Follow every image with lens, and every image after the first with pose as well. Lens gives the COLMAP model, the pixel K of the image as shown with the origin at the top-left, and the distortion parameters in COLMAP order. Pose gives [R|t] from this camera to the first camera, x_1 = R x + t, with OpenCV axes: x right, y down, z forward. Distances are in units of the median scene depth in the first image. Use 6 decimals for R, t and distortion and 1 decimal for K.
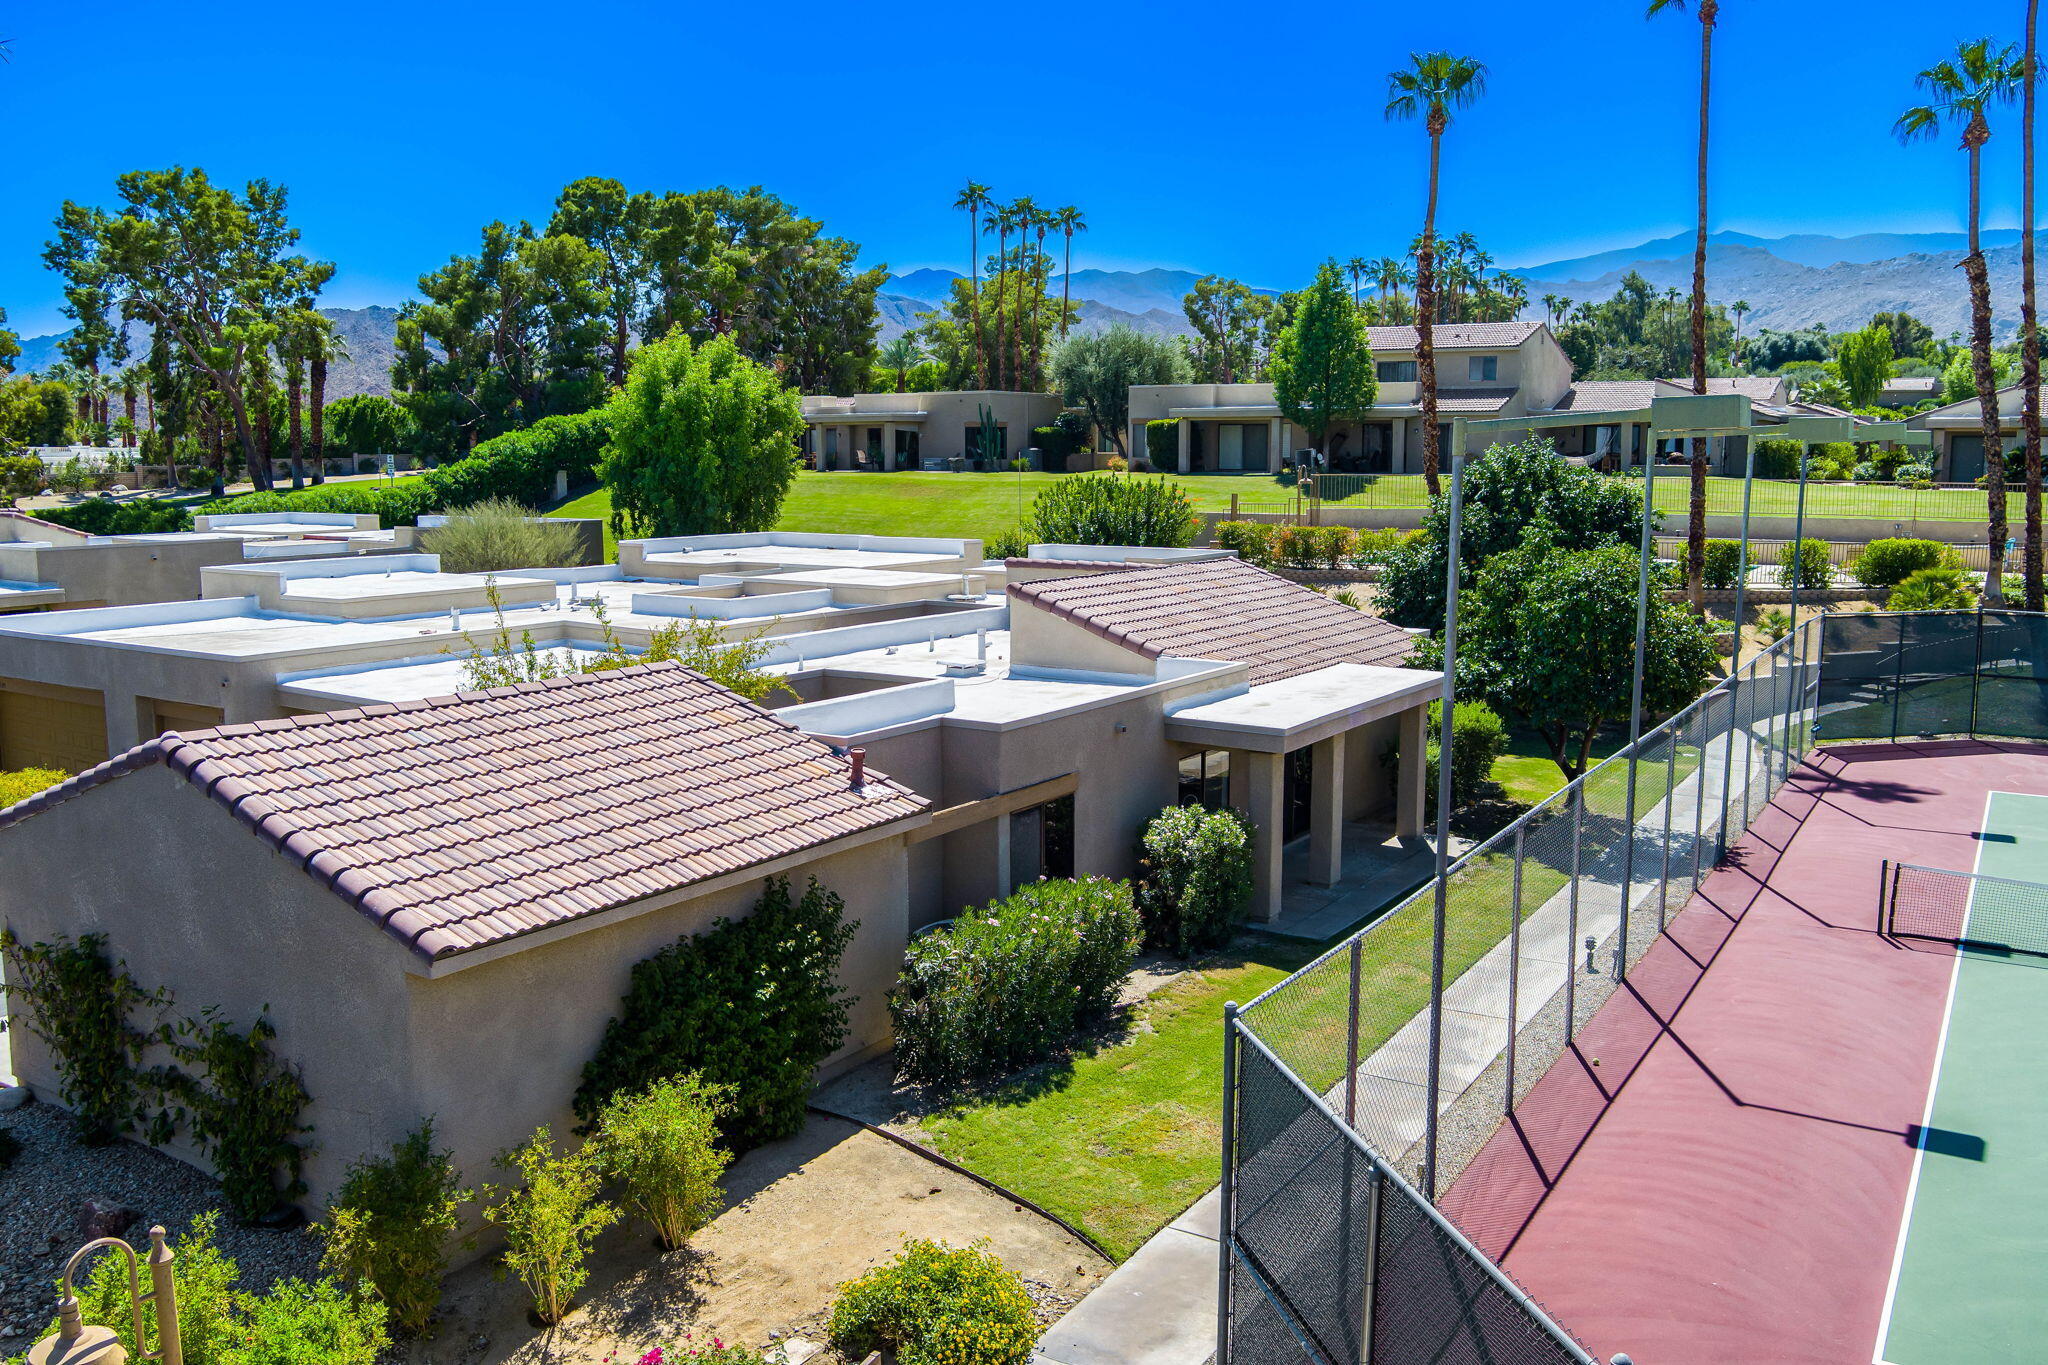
lens RADIAL K [[1659.2, 0, 1024.0], [0, 1659.2, 682.5], [0, 0, 1]] dist [-0.083938, 0.042121]
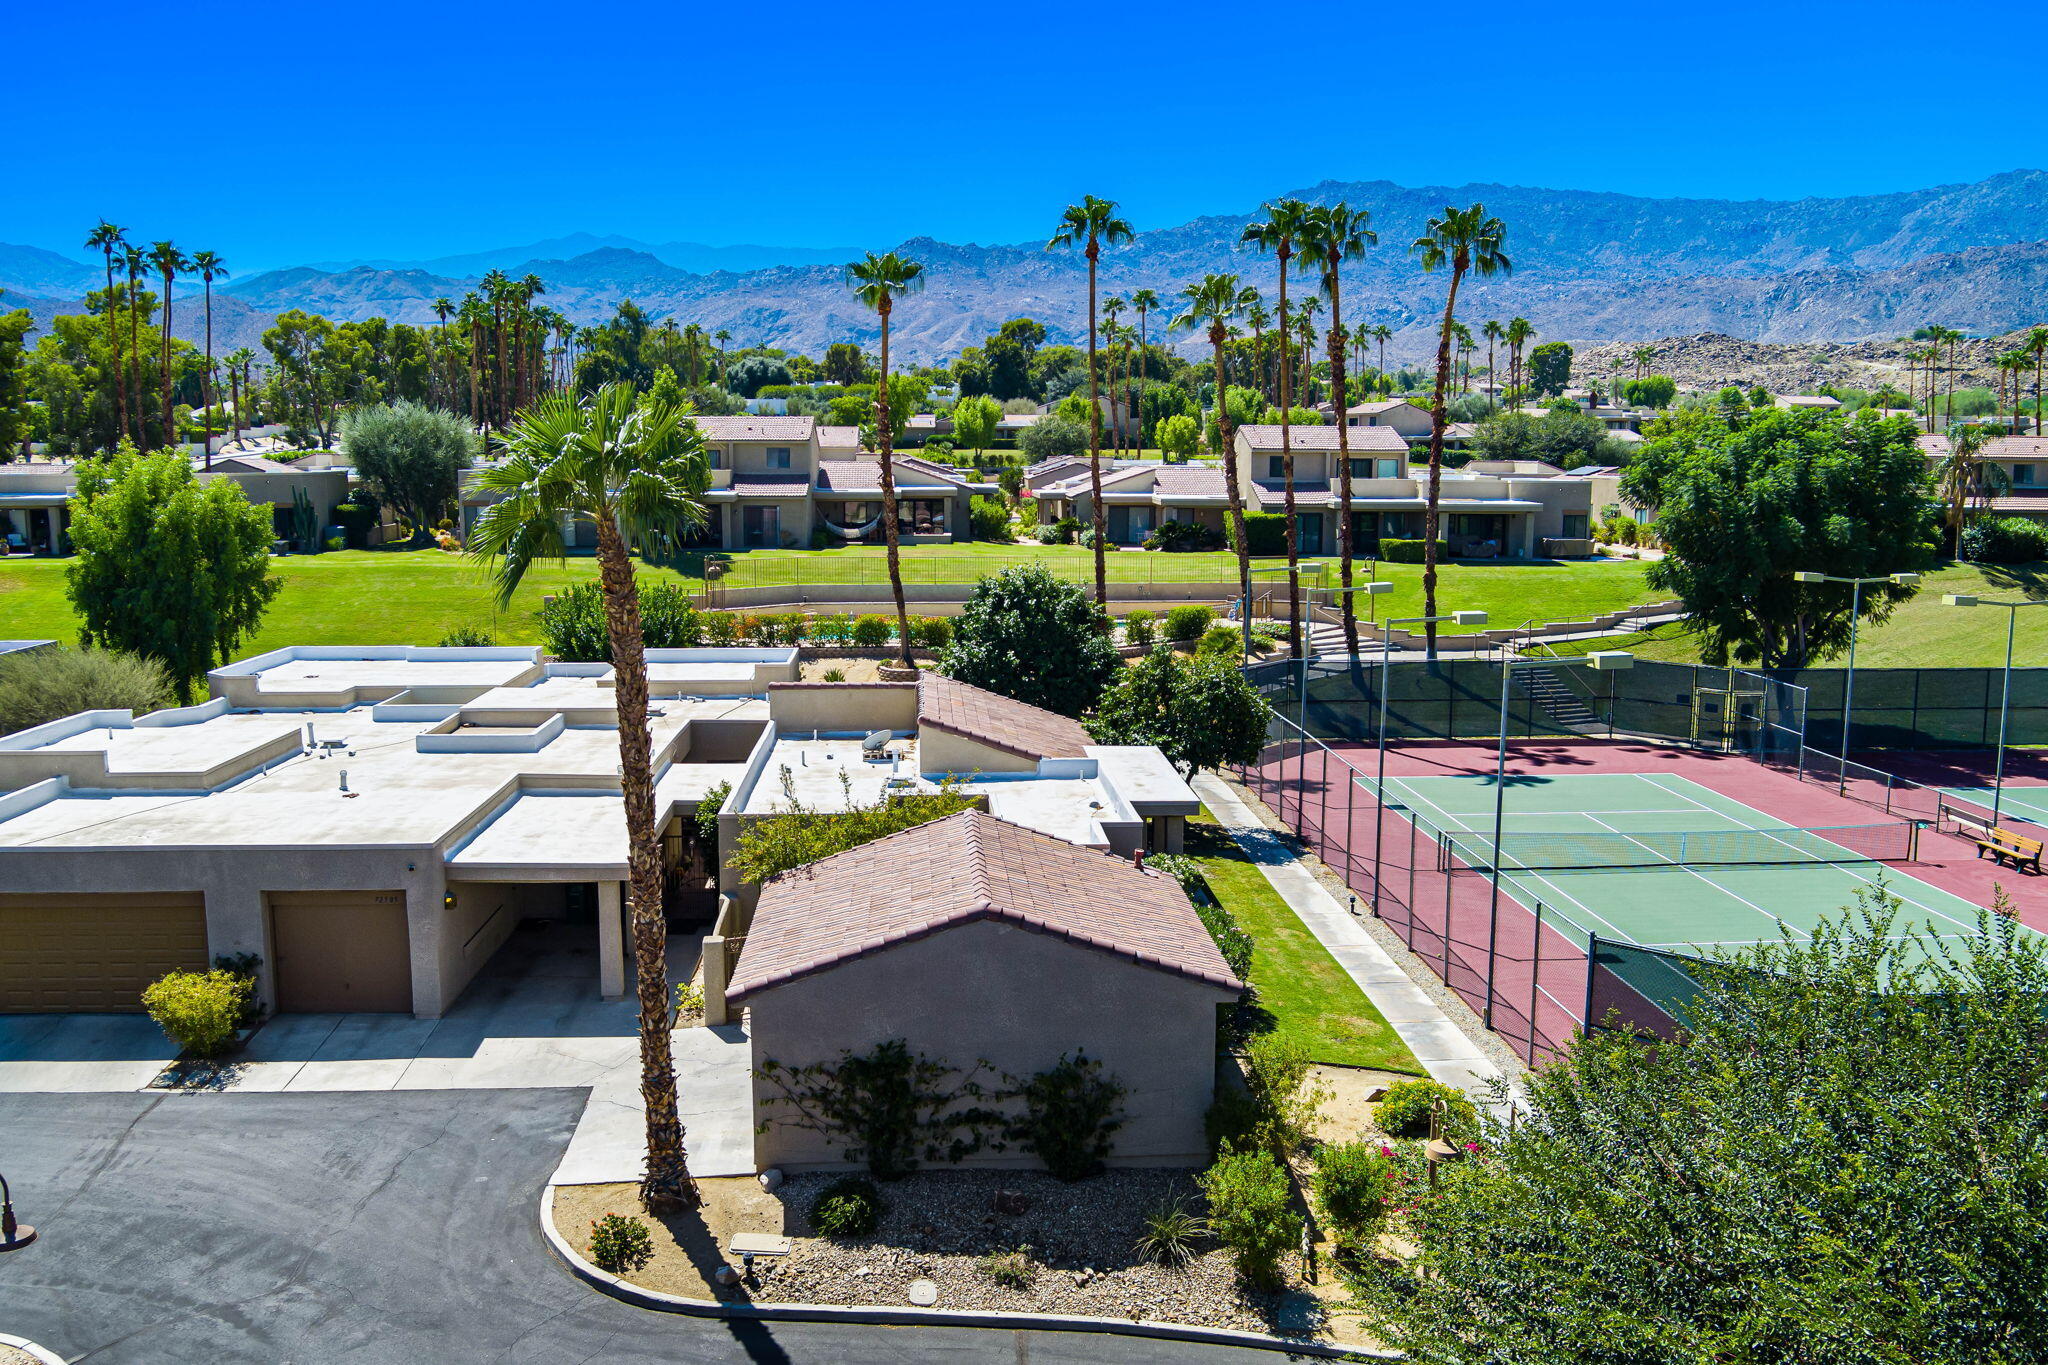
lens RADIAL K [[1659.2, 0, 1024.0], [0, 1659.2, 682.5], [0, 0, 1]] dist [-0.083938, 0.042121]
pose [[0.802450, -0.080091, 0.591320, -0.304253], [0.077918, 0.996531, 0.029237, -0.048624], [-0.591611, 0.022613, 0.805907, -0.075903]]
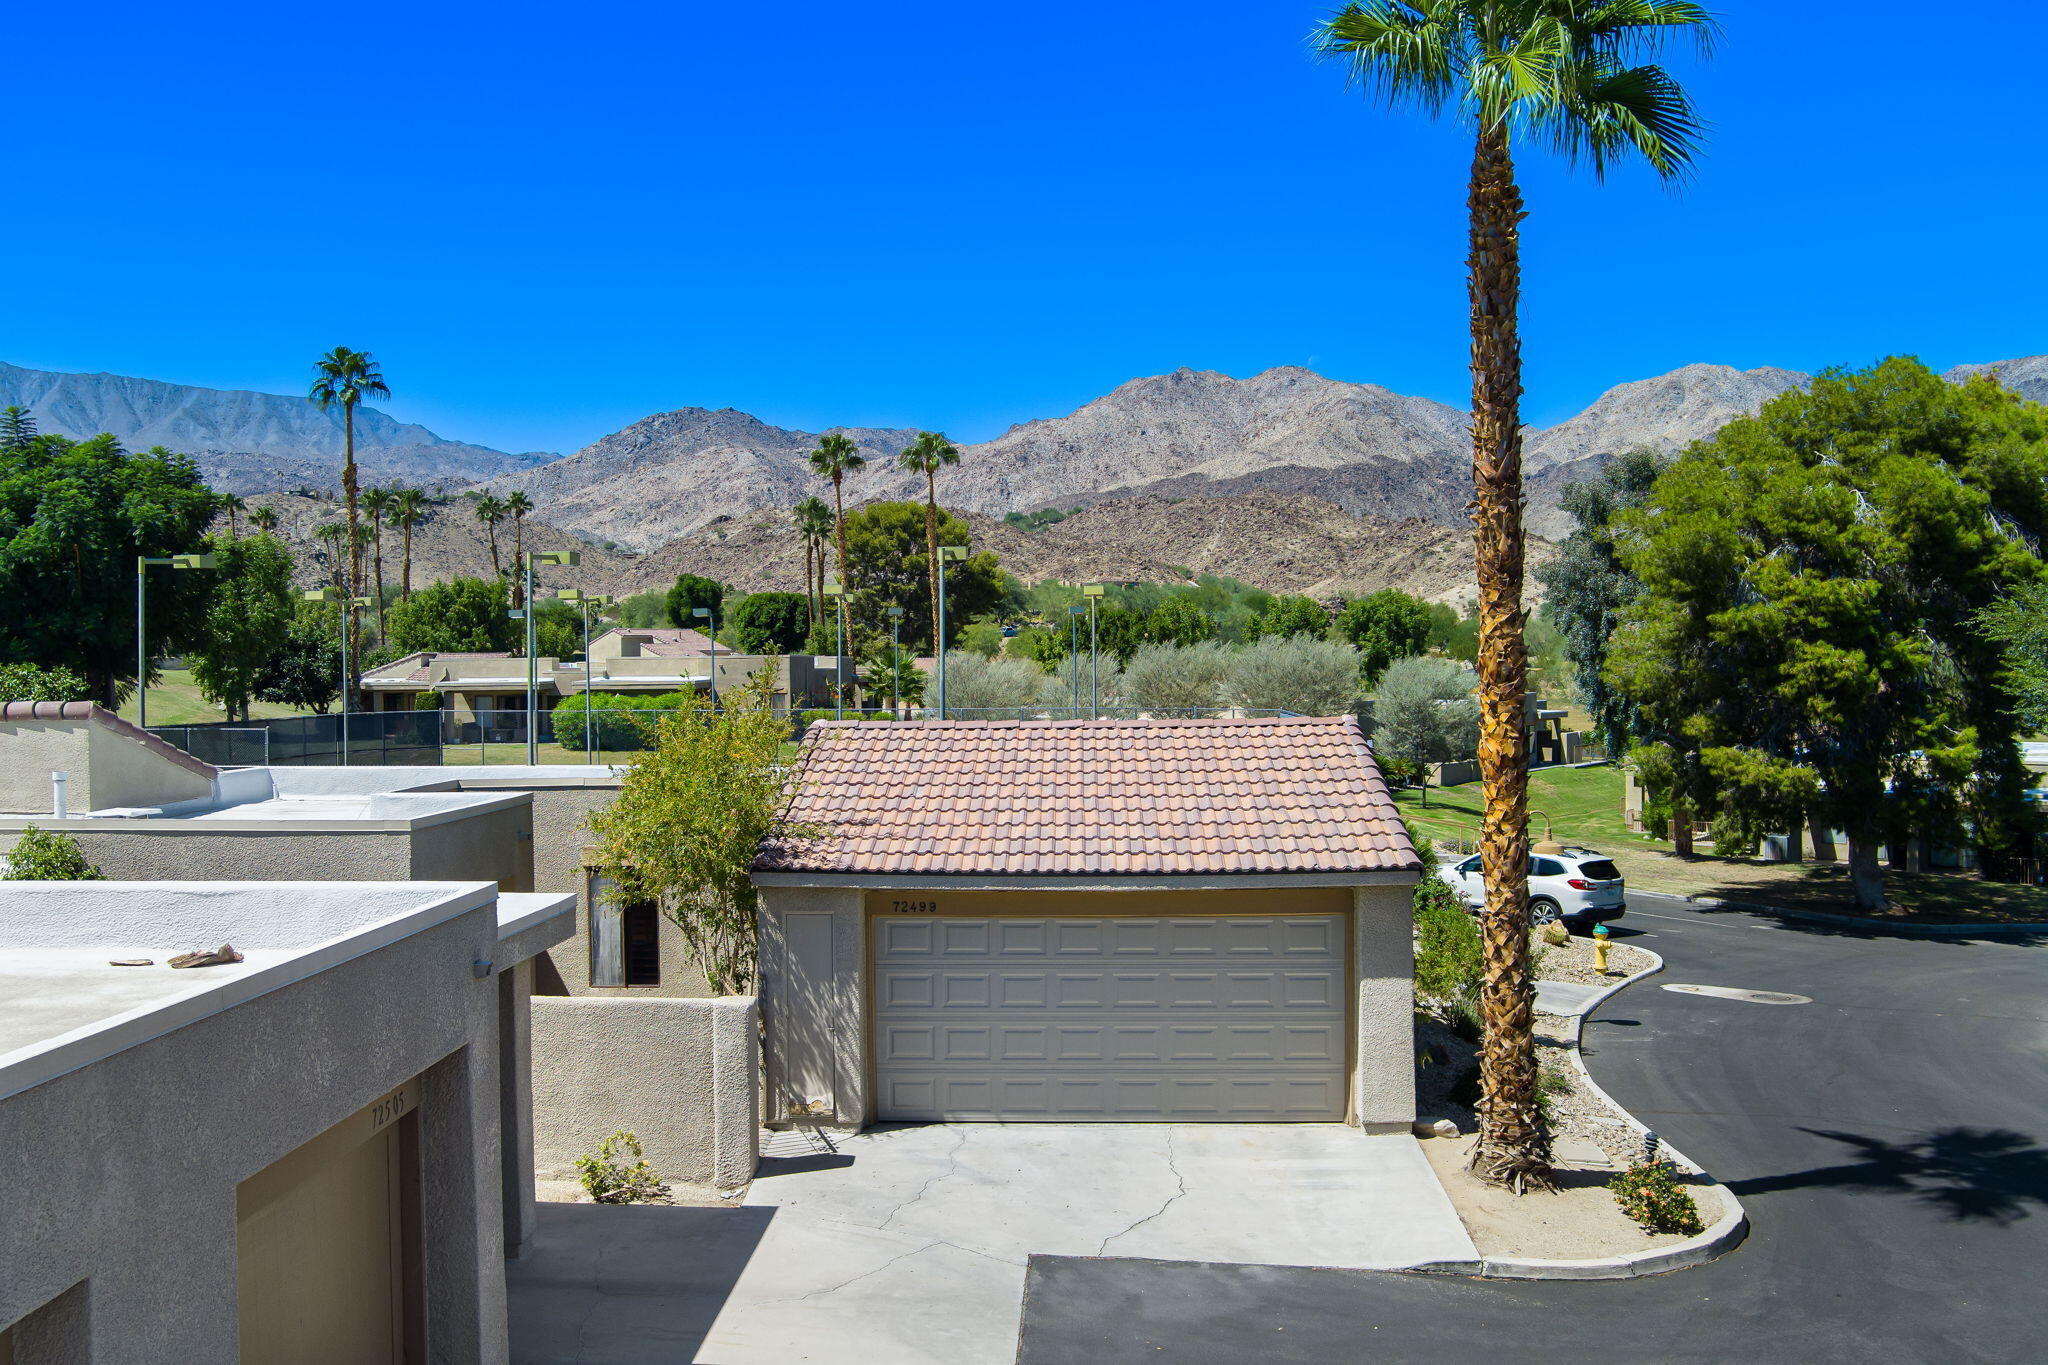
lens RADIAL K [[1659.2, 0, 1024.0], [0, 1659.2, 682.5], [0, 0, 1]] dist [-0.083938, 0.042121]
pose [[-0.506333, -0.005107, 0.862323, -0.325146], [0.127588, 0.988533, 0.080771, -0.029021], [-0.852847, 0.150919, -0.499876, 0.397362]]
